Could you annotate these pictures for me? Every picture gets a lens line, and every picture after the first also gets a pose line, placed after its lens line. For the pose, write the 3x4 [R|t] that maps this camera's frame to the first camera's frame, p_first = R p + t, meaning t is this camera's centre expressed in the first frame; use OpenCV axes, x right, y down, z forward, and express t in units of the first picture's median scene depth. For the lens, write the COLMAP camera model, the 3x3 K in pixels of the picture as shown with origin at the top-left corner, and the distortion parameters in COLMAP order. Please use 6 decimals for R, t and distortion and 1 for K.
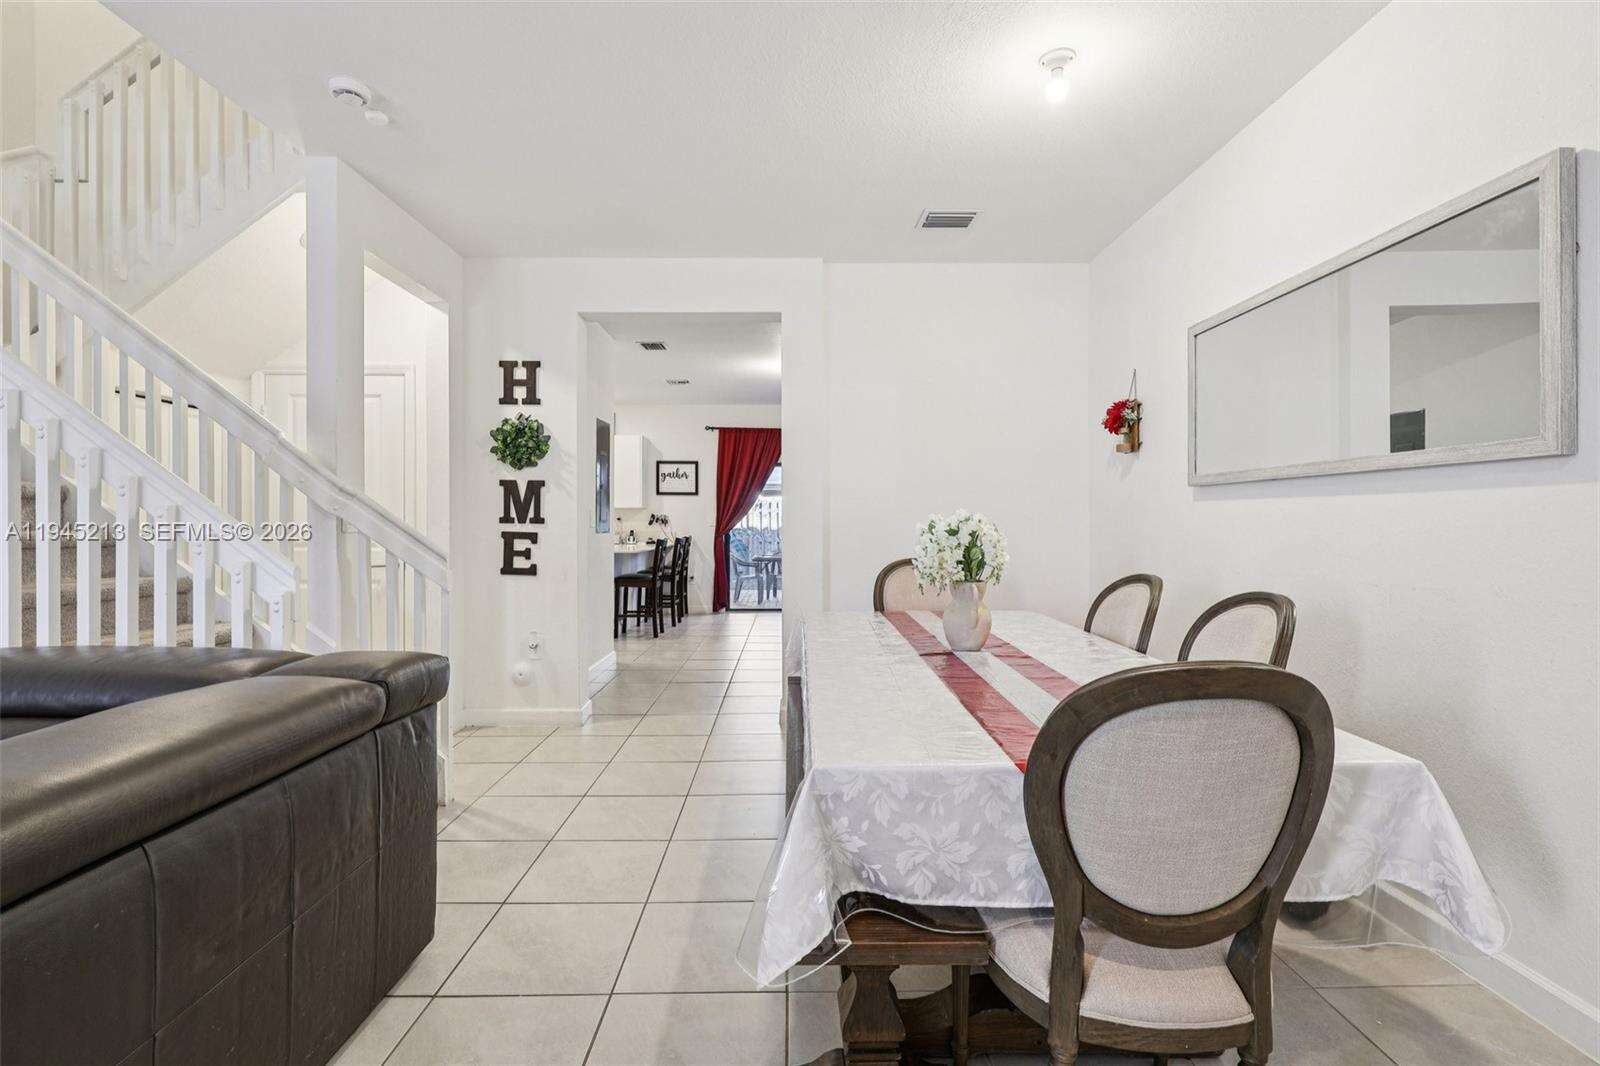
lens RADIAL K [[728.3, 0, 803.4], [0, 728.3, 525.0], [0, 0, 1]] dist [-0.002142, -0.000236]
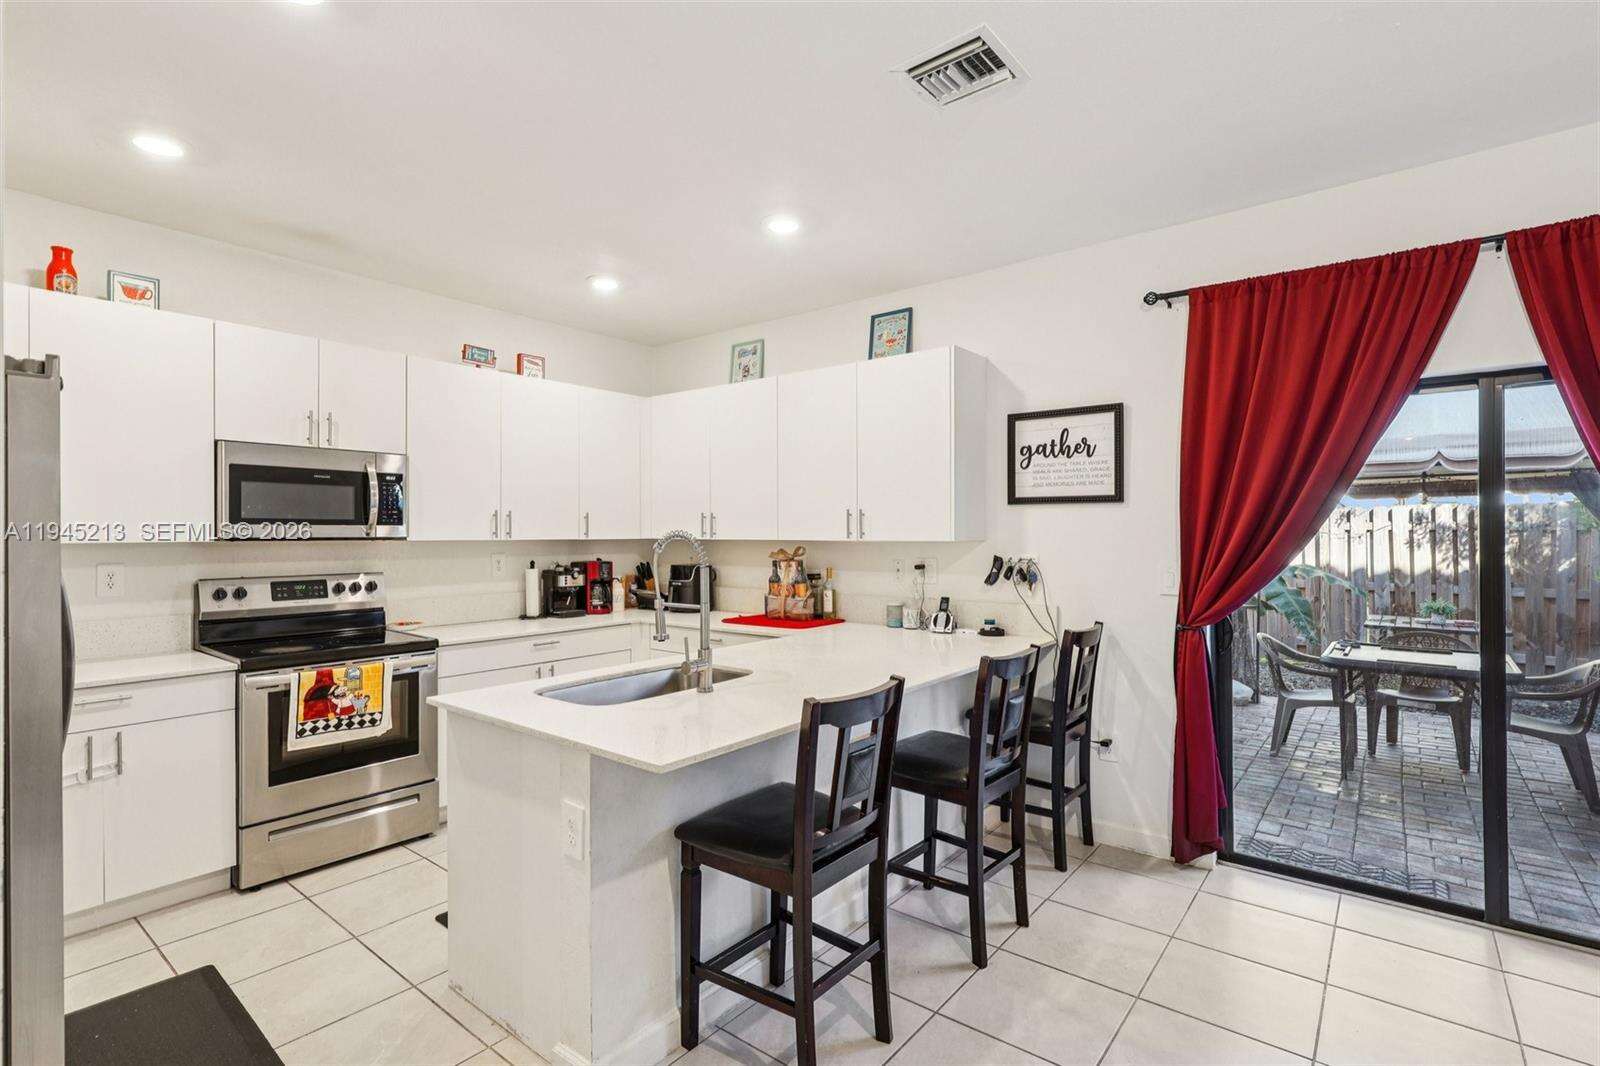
lens RADIAL K [[756.1, 0, 805.0], [0, 756.1, 535.1], [0, 0, 1]] dist [0.002092, 0.000219]
pose [[0.777447, -0.000834, -0.628948, -0.045441], [0.001721, 0.999998, 0.000802, -0.031383], [0.628947, -0.001706, 0.777447, 0.754866]]
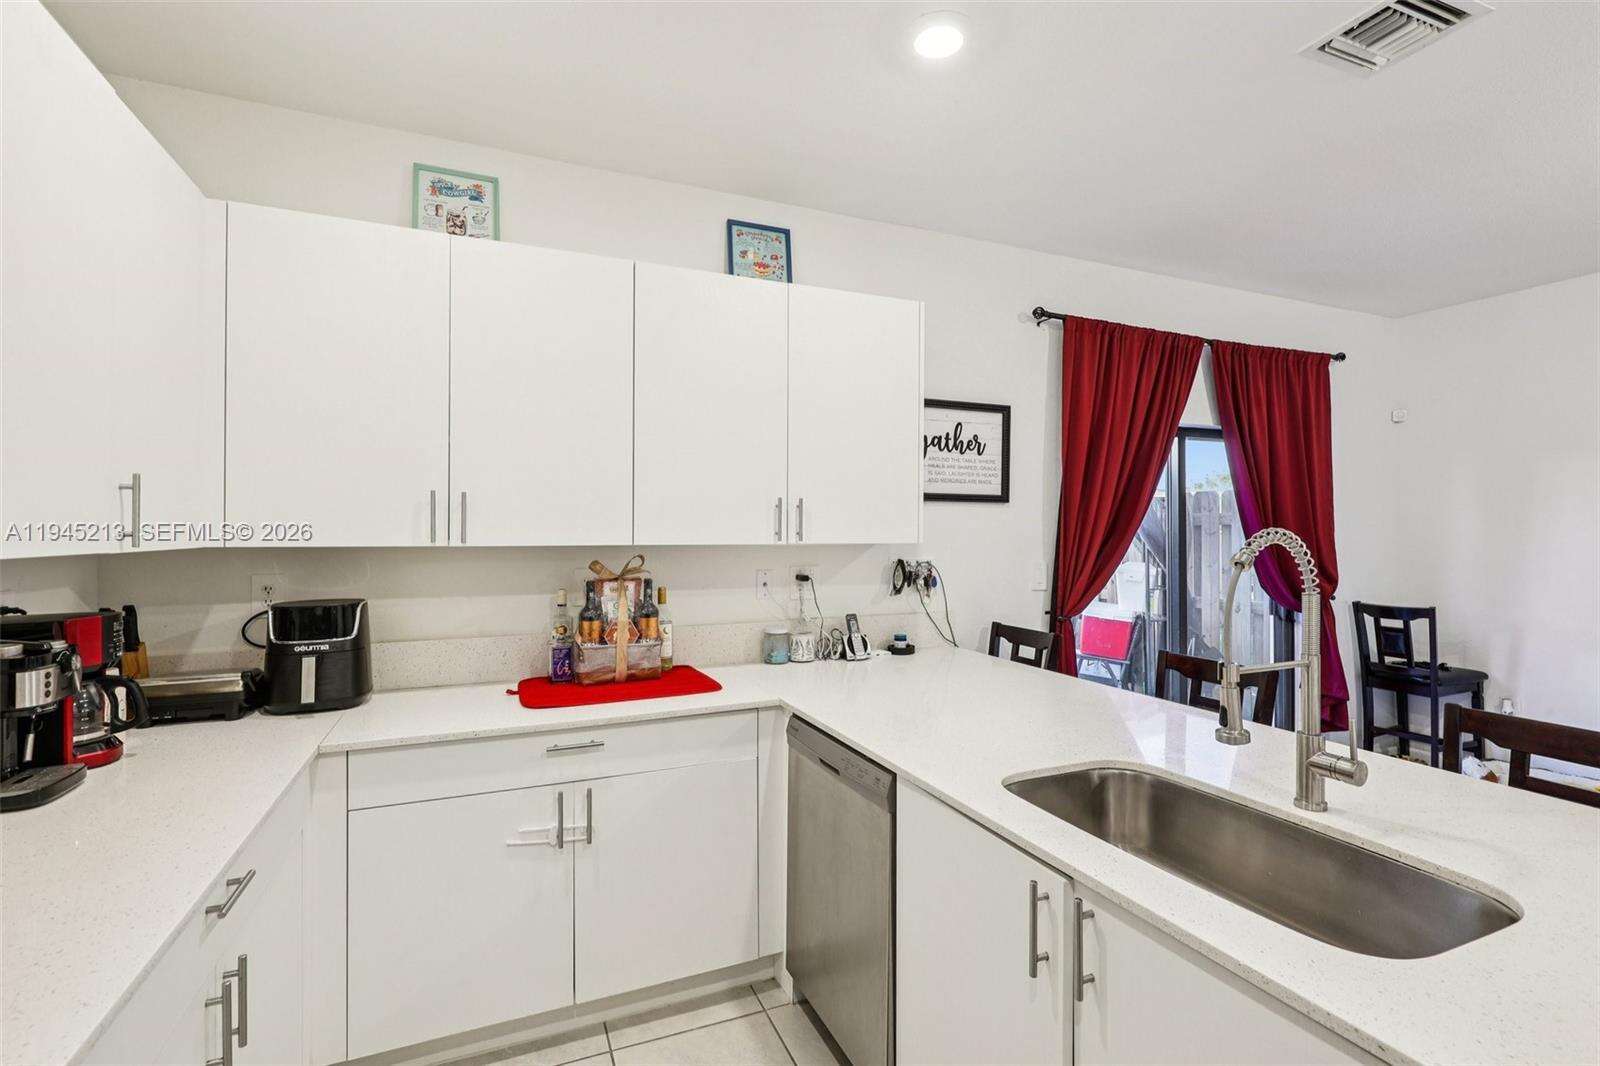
lens RADIAL K [[730.8, 0, 800.0], [0, 730.8, 533.0], [0, 0, 1]] dist [-0.003549, -0.000276]
pose [[0.922543, -0.002629, 0.385886, -0.444818], [0.002522, 0.999997, 0.000783, -0.032546], [-0.385886, 0.000251, 0.922546, 0.856038]]
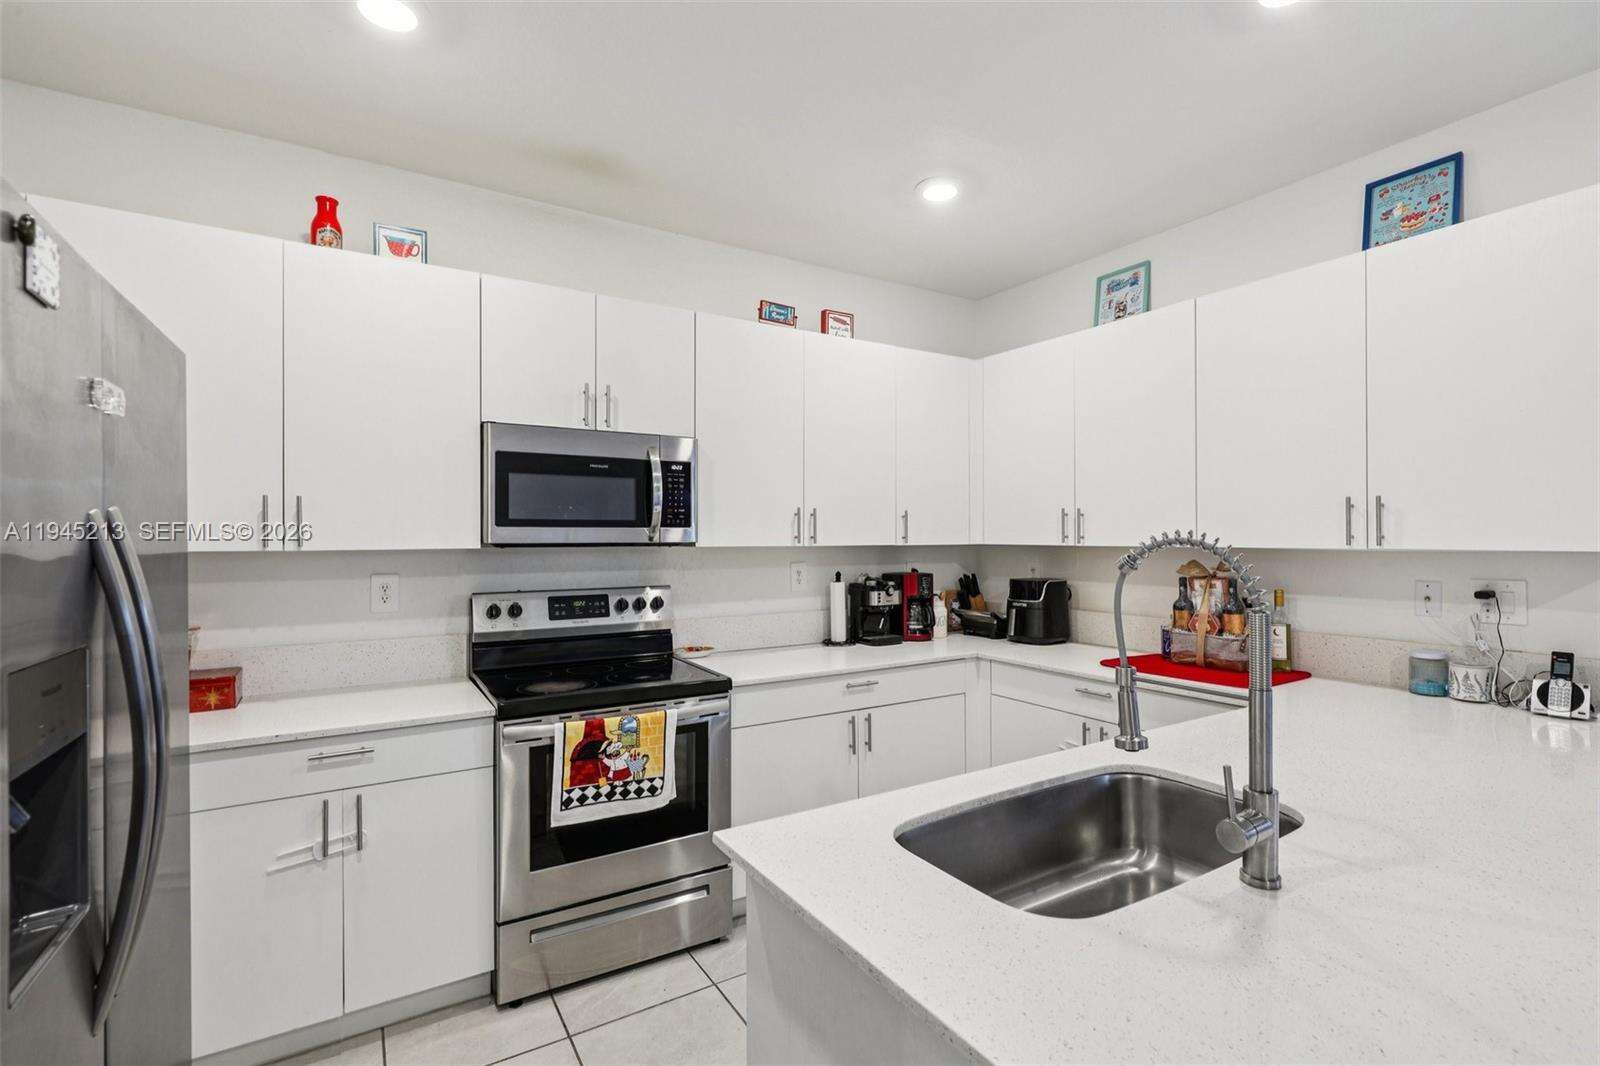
lens RADIAL K [[731.6, 0, 810.4], [0, 731.6, 537.0], [0, 0, 1]] dist [0.000214, -0.000023]
pose [[0.521109, -0.003477, -0.853483, -0.197155], [0.002518, 0.999994, -0.002537, -0.031841], [0.853487, -0.000827, 0.521114, 0.825604]]
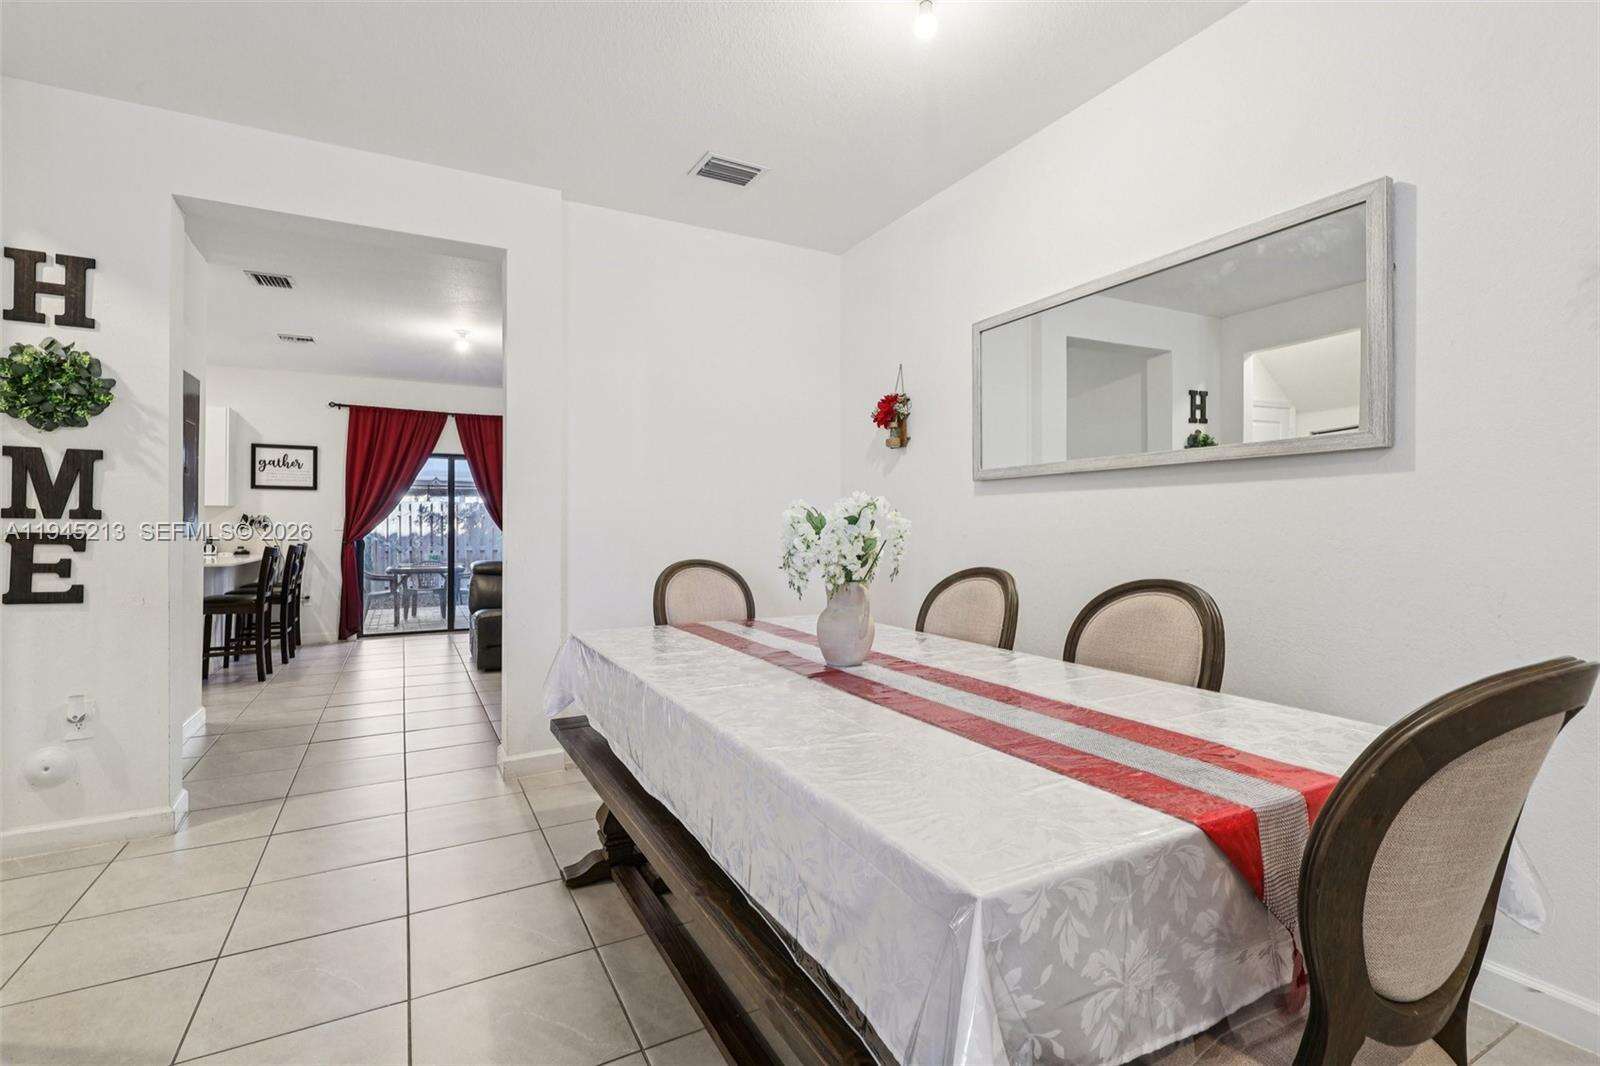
lens RADIAL K [[731.8, 0, 799.4], [0, 731.8, 519.6], [0, 0, 1]] dist [-0.001099, -0.000160]
pose [[0.884718, 0.002467, 0.466120, -0.064168], [0.005580, 0.999858, -0.015883, 0.006380], [-0.466093, 0.016653, 0.884579, 0.090297]]
